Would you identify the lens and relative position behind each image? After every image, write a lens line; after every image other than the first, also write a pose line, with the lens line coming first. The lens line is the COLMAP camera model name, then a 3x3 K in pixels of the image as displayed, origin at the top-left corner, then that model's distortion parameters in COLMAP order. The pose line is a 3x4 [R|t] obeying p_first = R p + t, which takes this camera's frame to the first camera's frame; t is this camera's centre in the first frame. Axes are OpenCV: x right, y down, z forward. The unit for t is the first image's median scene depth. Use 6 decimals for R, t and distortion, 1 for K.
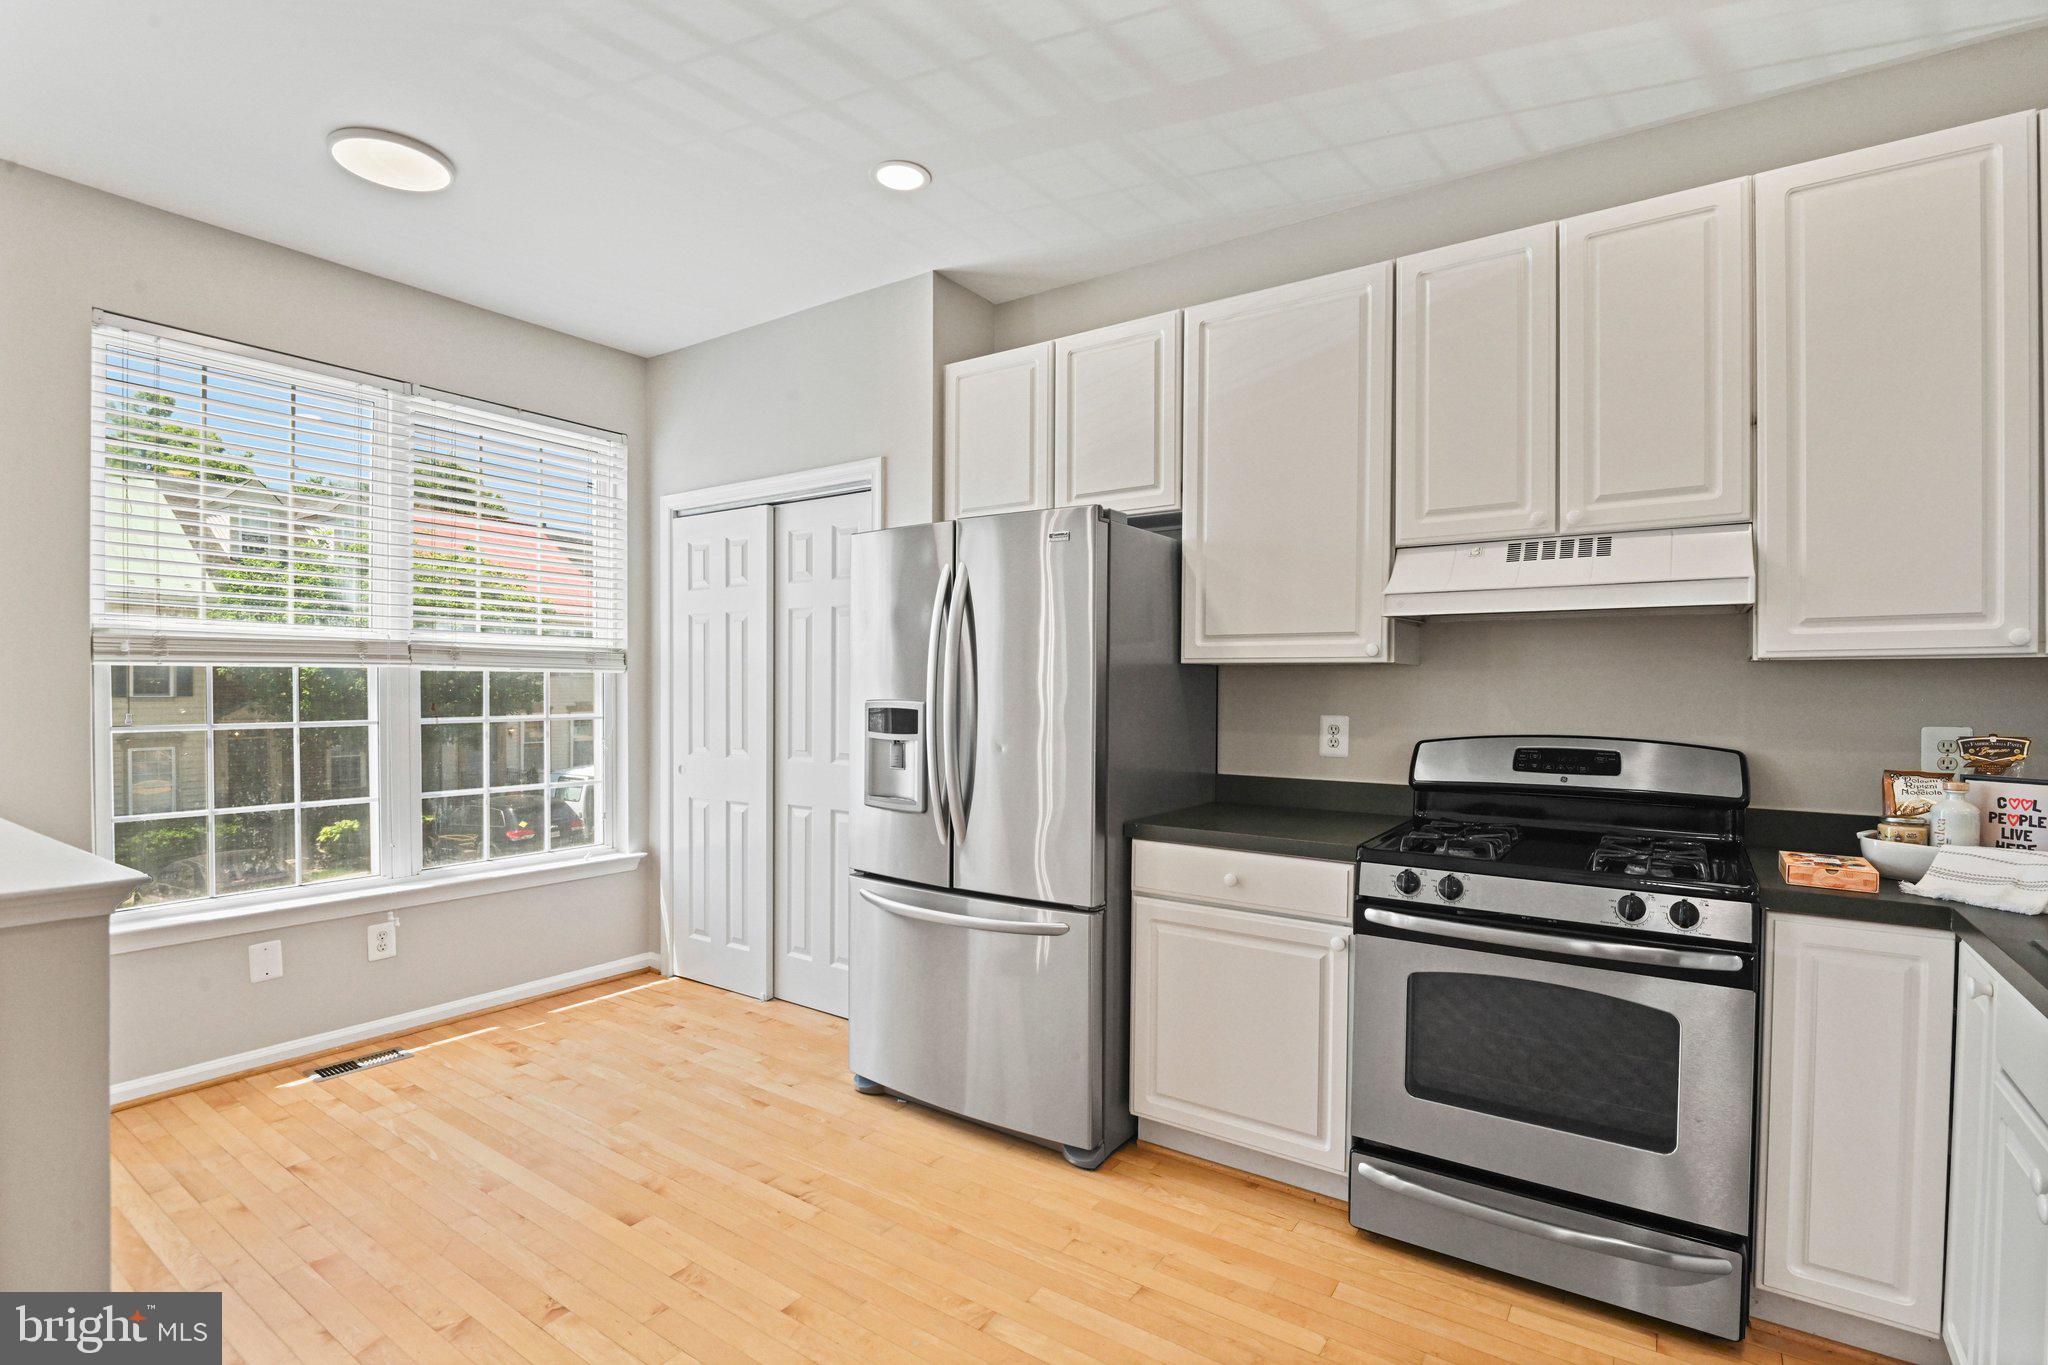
lens RADIAL K [[972.2, 0, 1032.7], [0, 972.2, 682.6], [0, 0, 1]] dist [-0.003913, -0.010684]
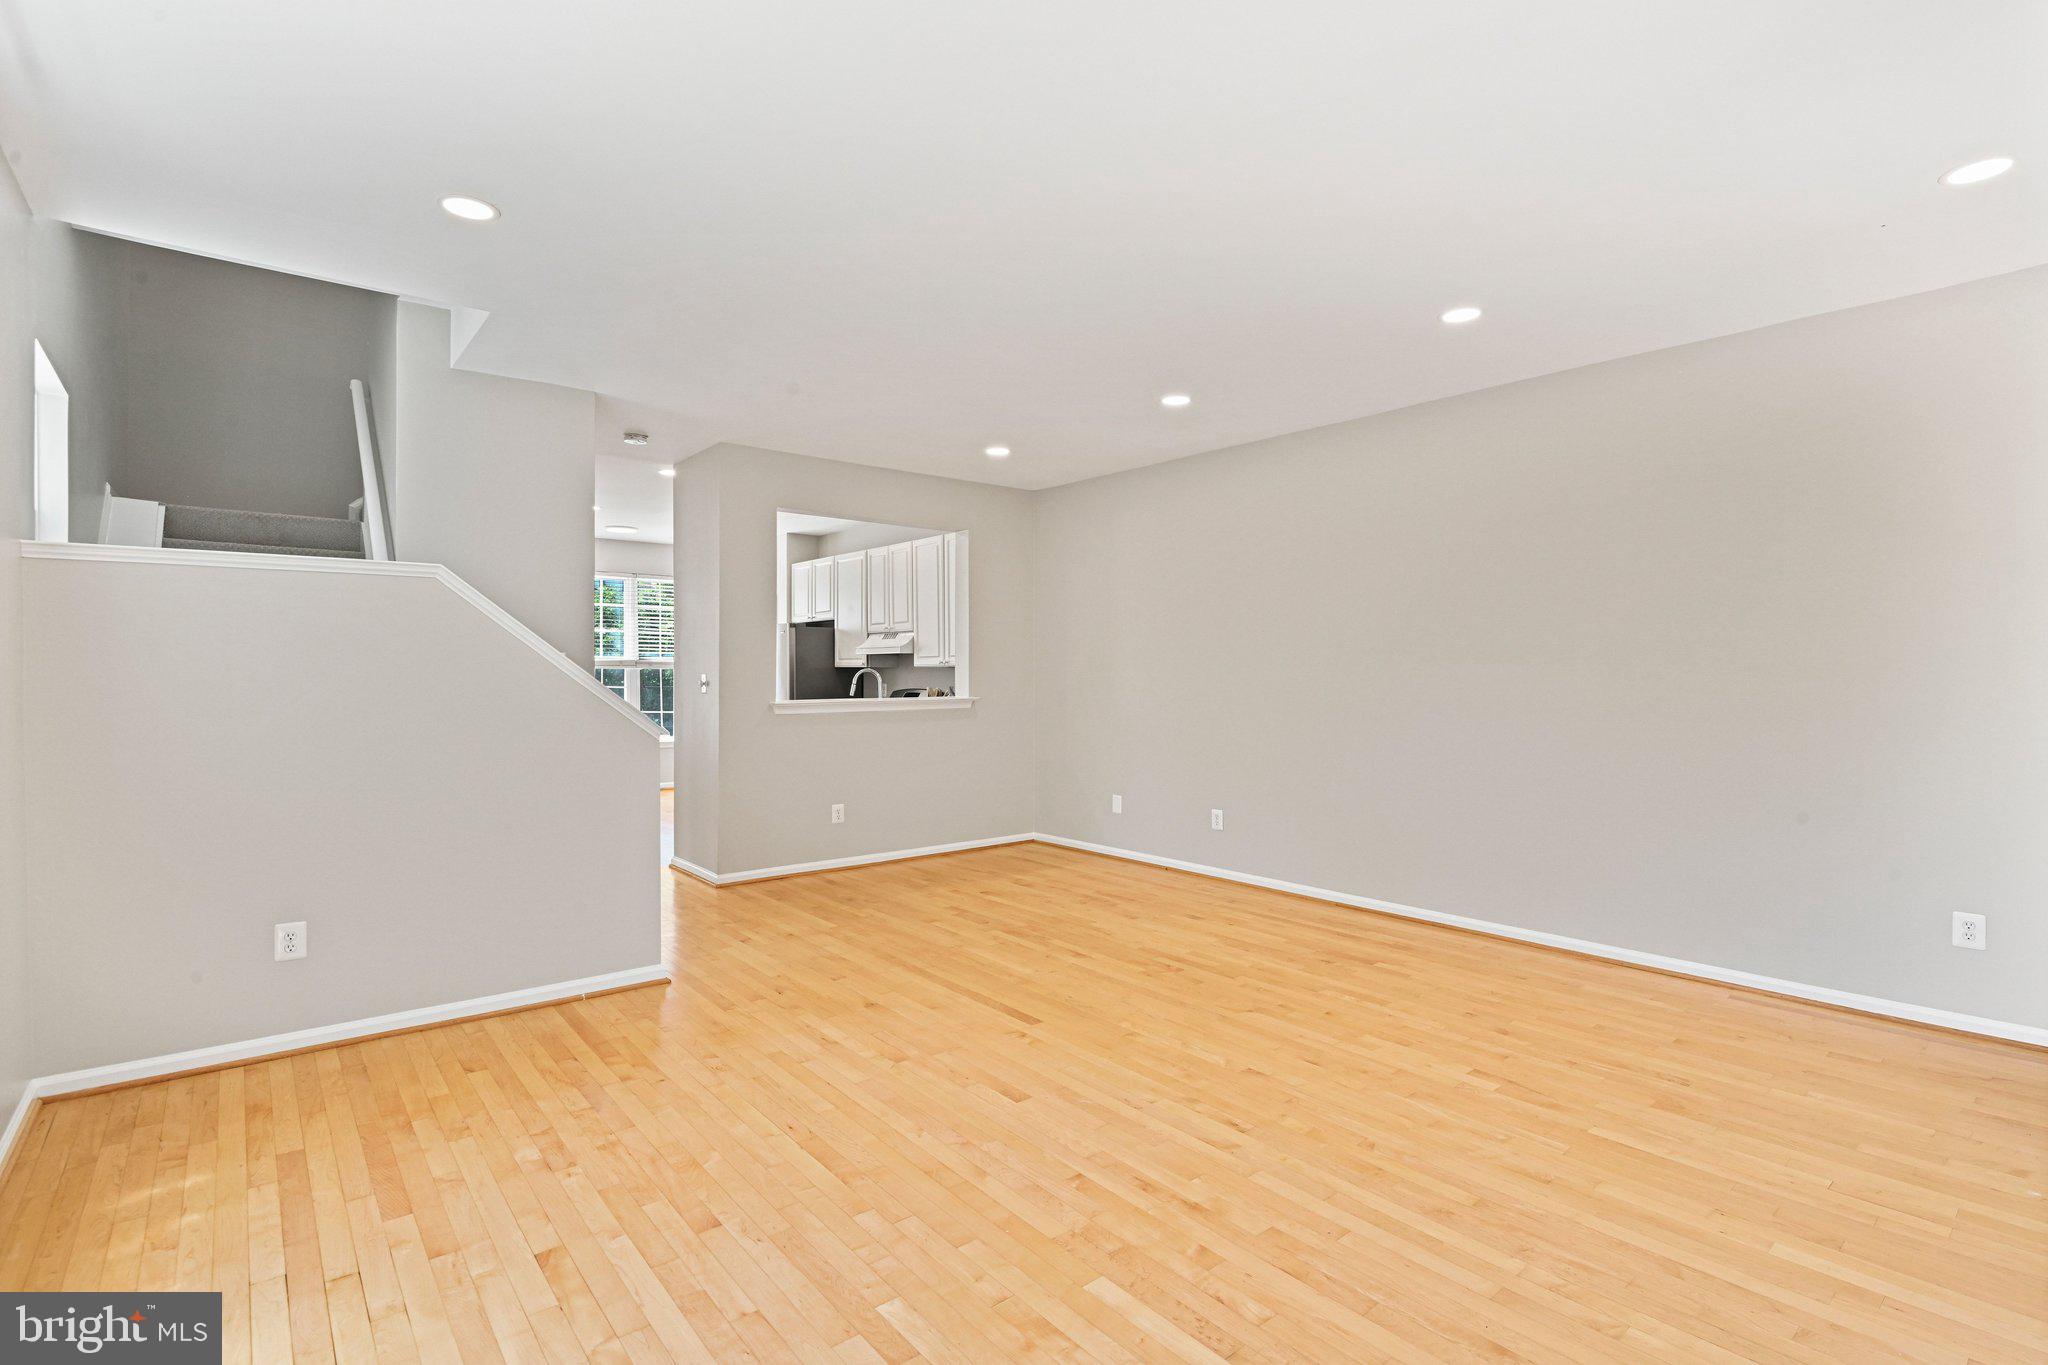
lens RADIAL K [[961.8, 0, 1037.8], [0, 961.8, 655.0], [0, 0, 1]] dist [-0.011940, -0.000504]
pose [[0.966551, -0.006676, -0.256388, 1.769403], [0.002185, 0.999839, -0.017798, -0.001615], [0.256465, 0.016642, 0.966410, -2.075223]]
